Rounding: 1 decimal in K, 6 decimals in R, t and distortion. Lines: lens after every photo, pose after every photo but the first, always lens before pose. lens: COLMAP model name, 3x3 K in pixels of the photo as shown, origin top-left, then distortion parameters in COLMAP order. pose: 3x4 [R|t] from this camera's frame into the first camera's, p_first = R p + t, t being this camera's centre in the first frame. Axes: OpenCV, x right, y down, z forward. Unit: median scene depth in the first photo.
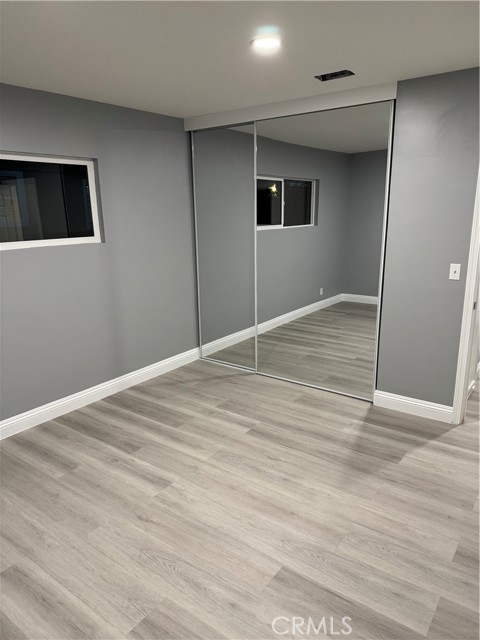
lens RADIAL K [[452.7, 0, 240.0], [0, 452.7, 320.0], [0, 0, 1]] dist [0.063247, -0.045173]
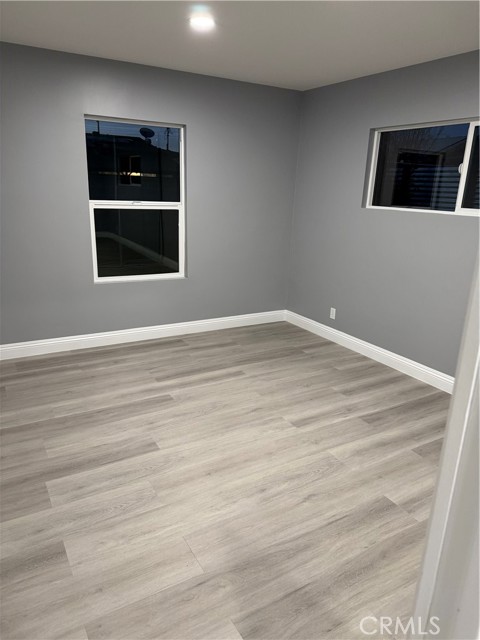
lens RADIAL K [[452.7, 0, 240.0], [0, 452.7, 320.0], [0, 0, 1]] dist [0.063247, -0.045173]
pose [[-0.393926, 0.266339, -0.879708, 0.842478], [-0.252647, 0.888854, 0.382242, -0.267564], [0.883738, 0.372830, -0.282852, 1.168227]]
